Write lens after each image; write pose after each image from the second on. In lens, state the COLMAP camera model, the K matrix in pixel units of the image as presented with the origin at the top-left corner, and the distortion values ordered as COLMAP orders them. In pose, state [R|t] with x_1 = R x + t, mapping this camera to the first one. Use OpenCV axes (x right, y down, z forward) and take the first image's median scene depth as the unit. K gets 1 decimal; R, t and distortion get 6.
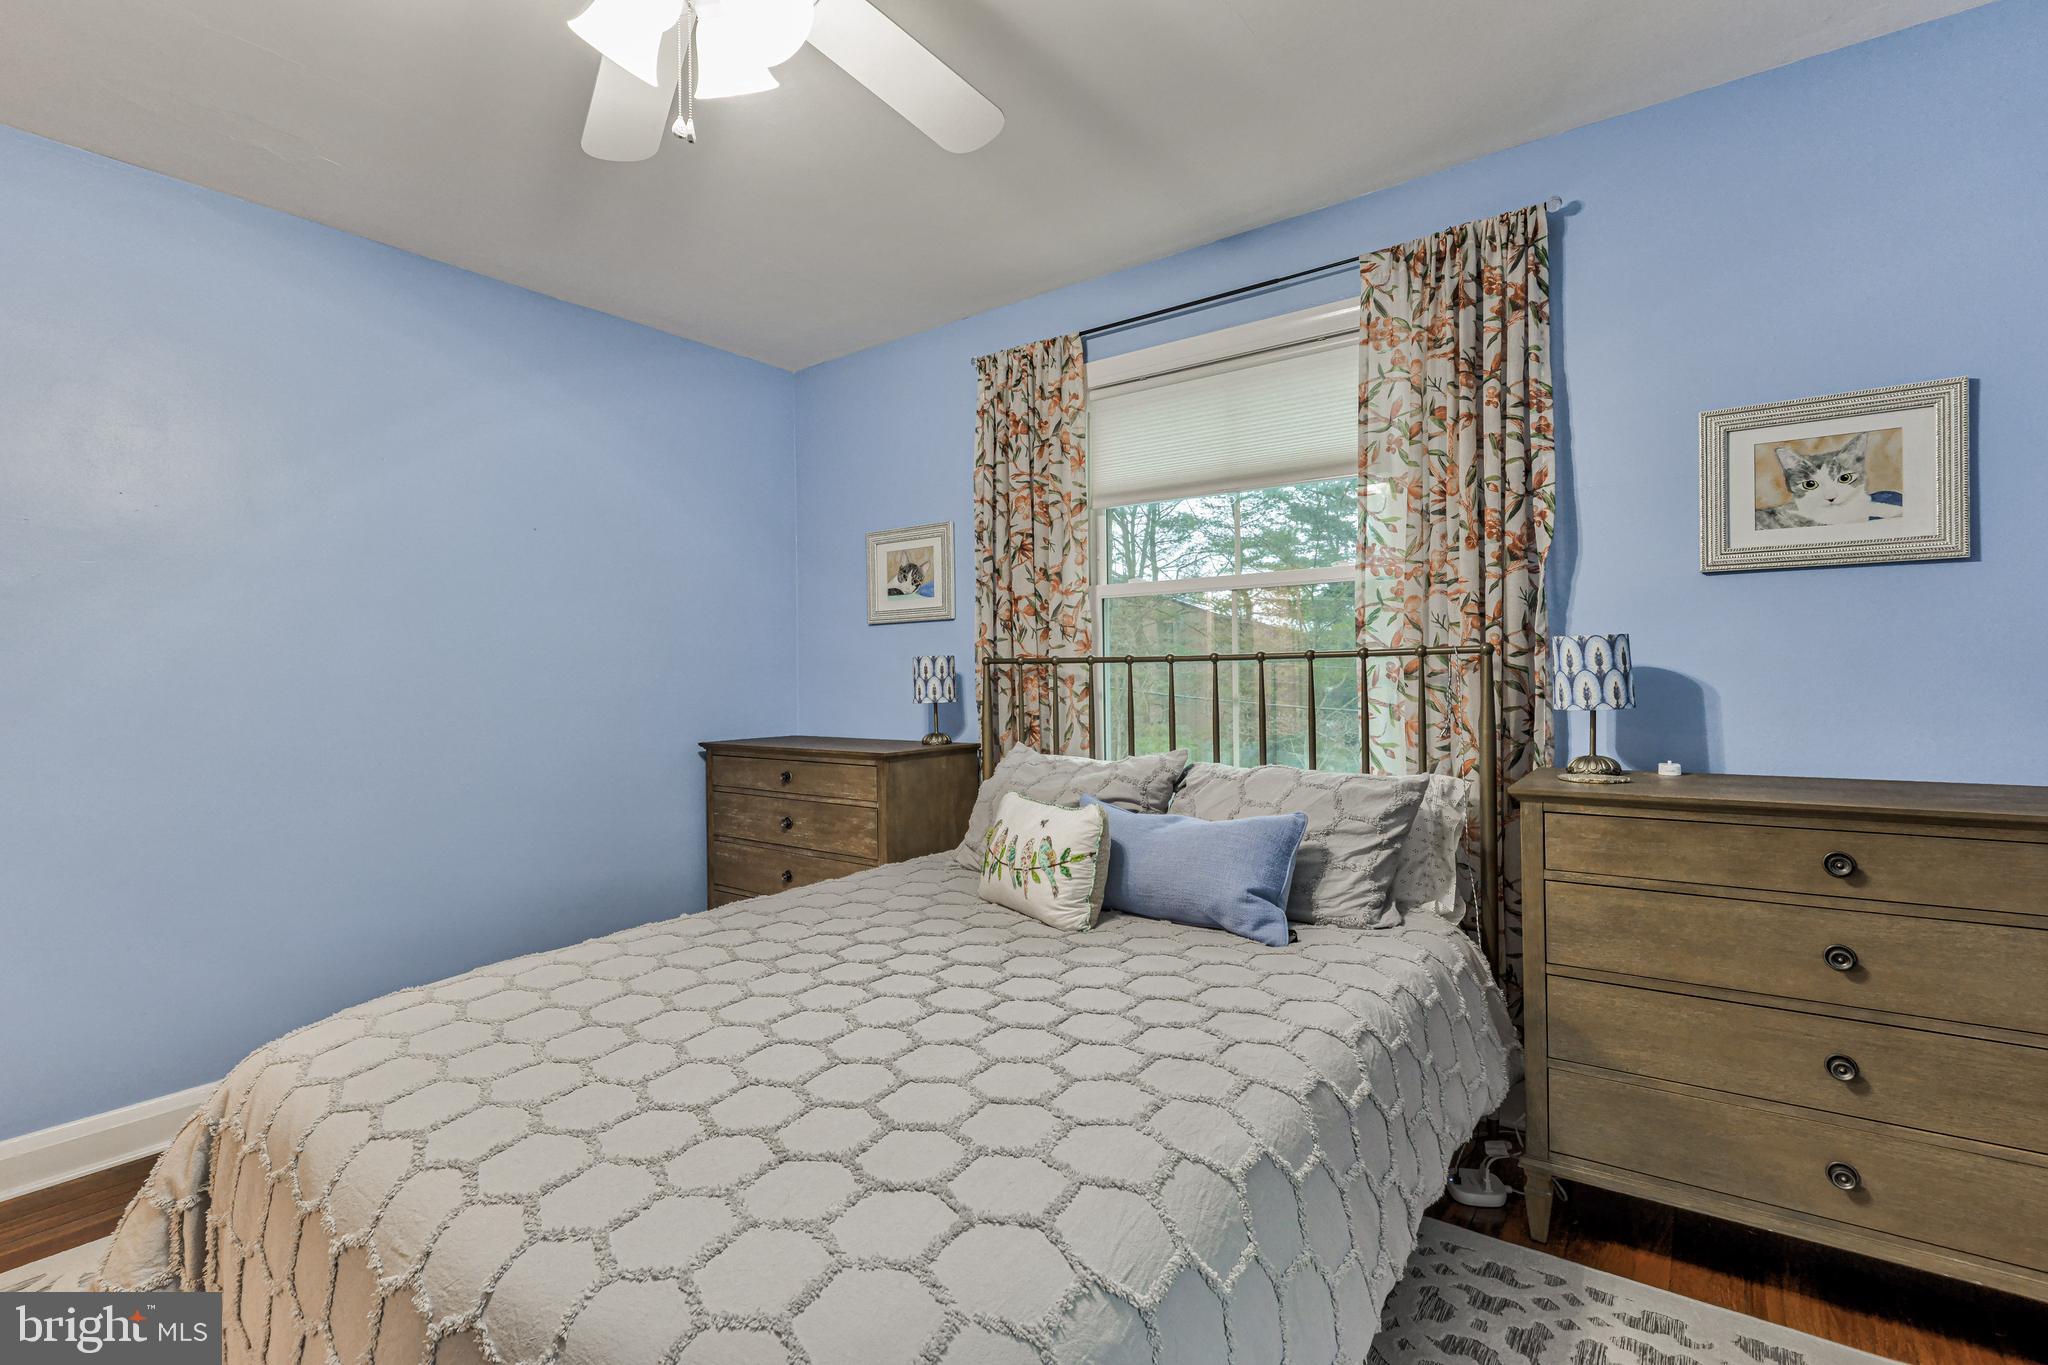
lens RADIAL K [[928.9, 0, 1022.4], [0, 928.9, 681.0], [0, 0, 1]] dist [0.004438, -0.007376]
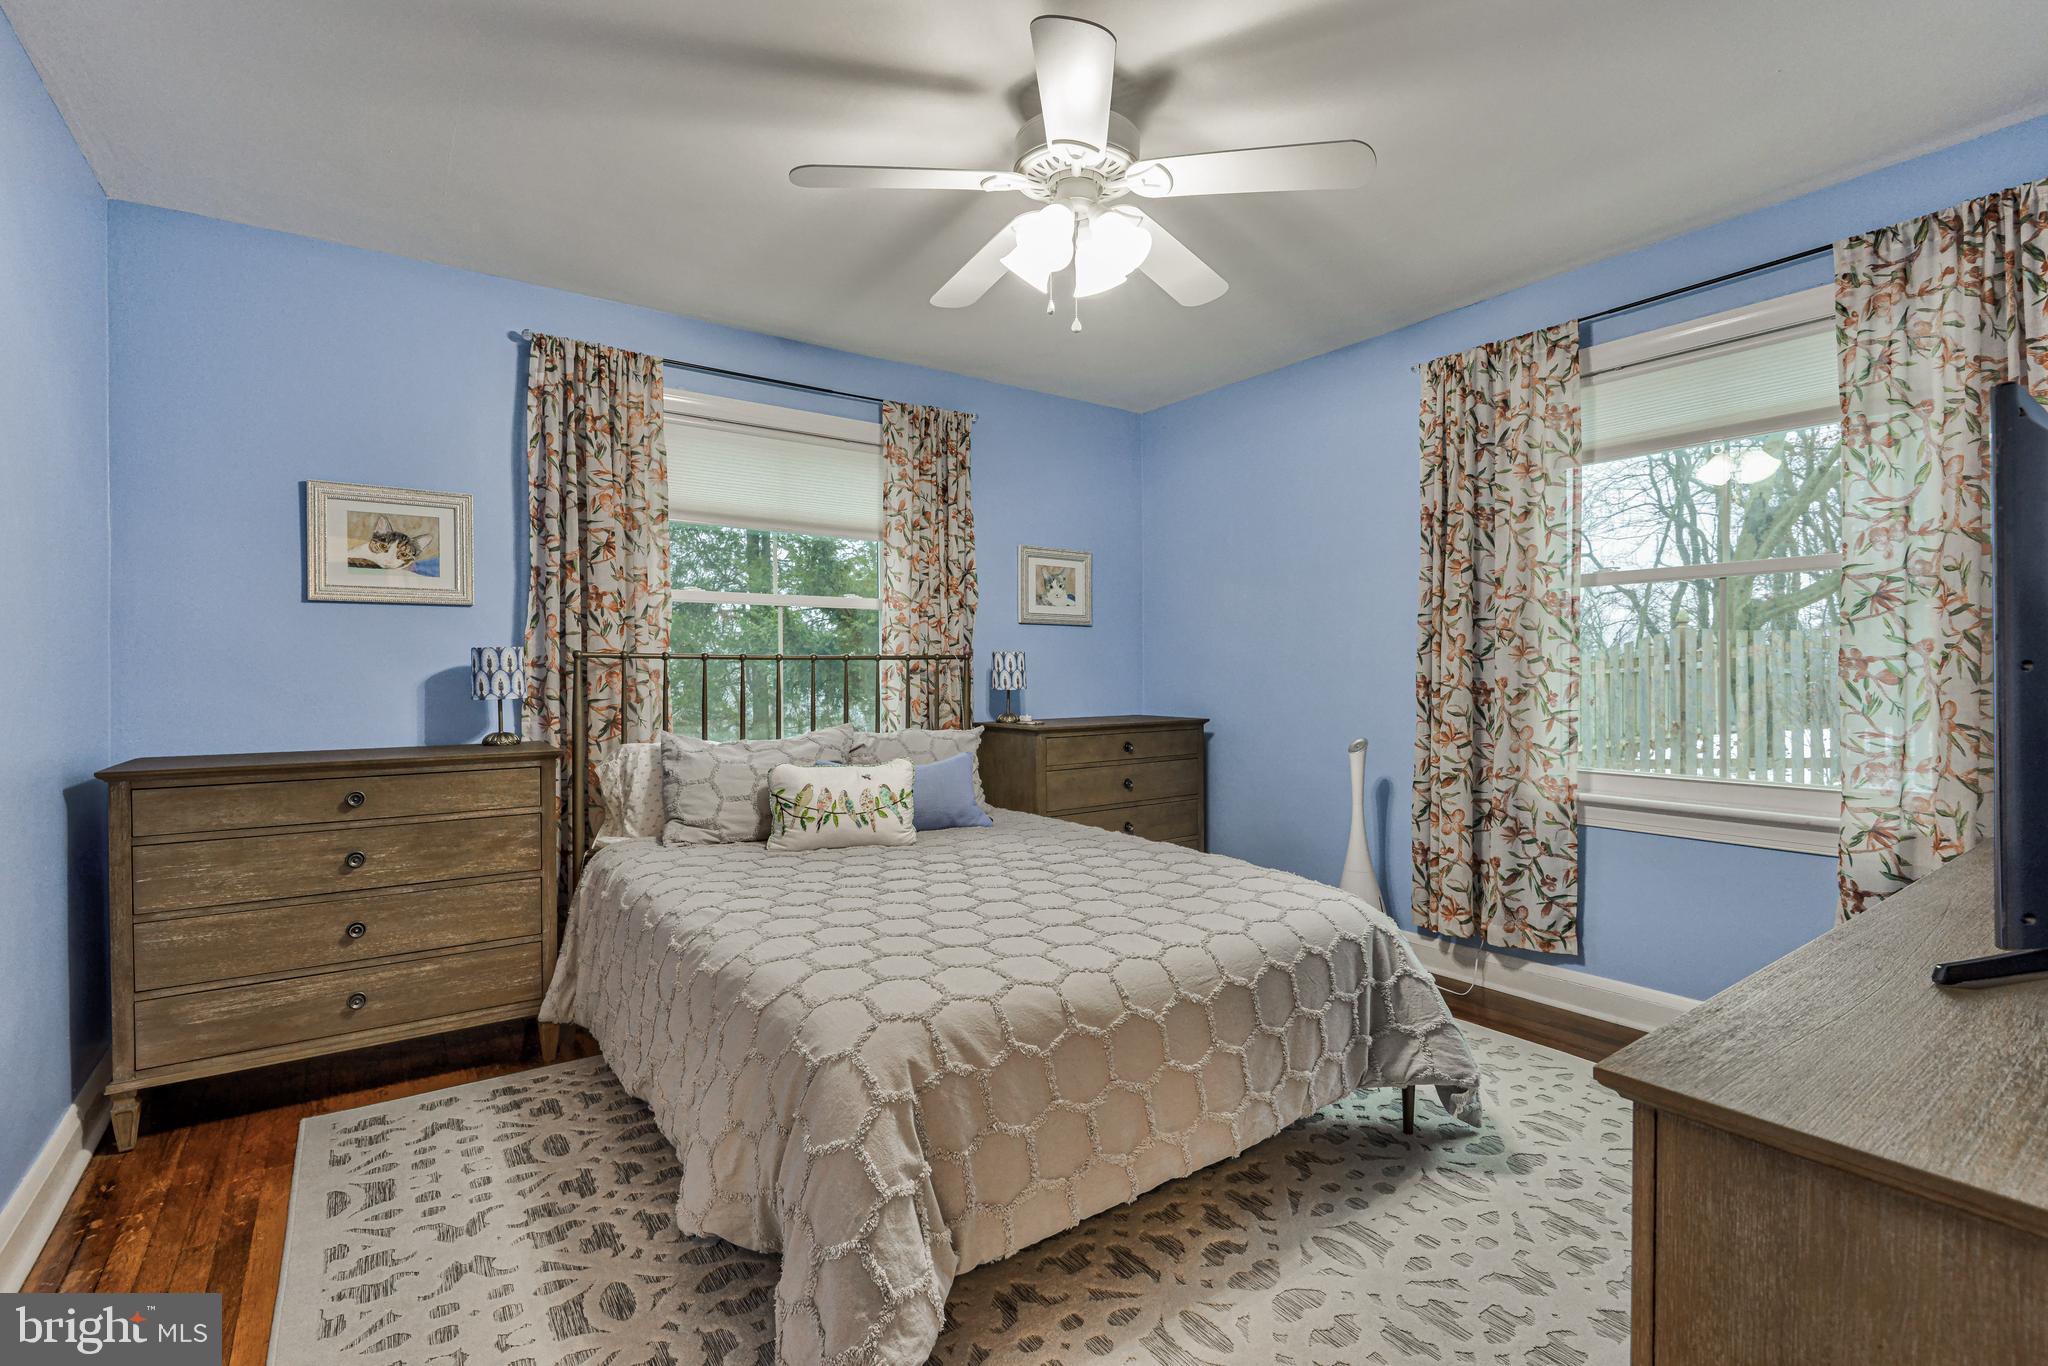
lens RADIAL K [[928.9, 0, 1028.7], [0, 928.9, 676.1], [0, 0, 1]] dist [0.004438, -0.007376]
pose [[0.302877, 0.004102, 0.953021, -1.003221], [0.004098, 0.999976, -0.005607, 0.010618], [-0.953021, 0.005603, 0.302853, 0.297806]]
